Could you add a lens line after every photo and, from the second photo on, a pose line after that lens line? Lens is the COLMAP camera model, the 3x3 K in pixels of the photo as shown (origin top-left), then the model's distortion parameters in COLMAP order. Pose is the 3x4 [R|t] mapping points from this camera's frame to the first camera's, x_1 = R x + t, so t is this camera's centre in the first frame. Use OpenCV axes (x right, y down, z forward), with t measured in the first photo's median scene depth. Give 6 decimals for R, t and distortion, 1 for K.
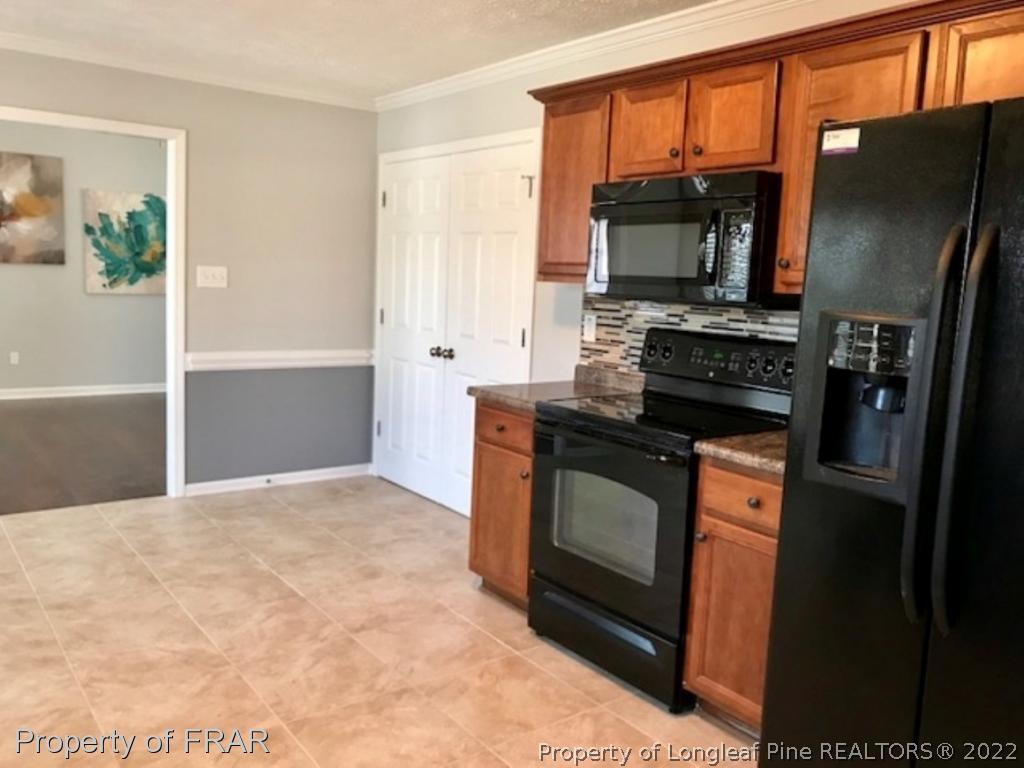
lens RADIAL K [[865.1, 0, 512.0], [0, 865.1, 384.0], [0, 0, 1]] dist [0.057692, -0.007408]
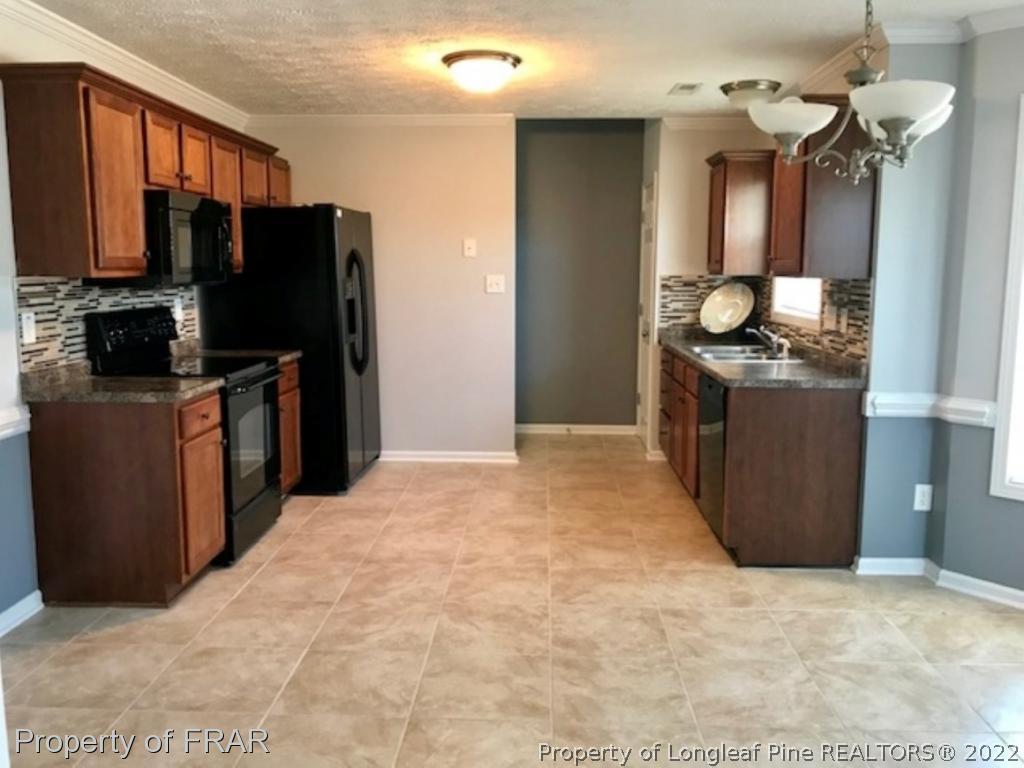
lens RADIAL K [[865.1, 0, 512.0], [0, 865.1, 384.0], [0, 0, 1]] dist [0.057692, -0.007408]
pose [[-0.786393, -0.122712, 0.605416, -0.934510], [0.049019, 0.964583, 0.259183, -0.239905], [-0.615779, 0.233497, -0.752526, 1.527327]]
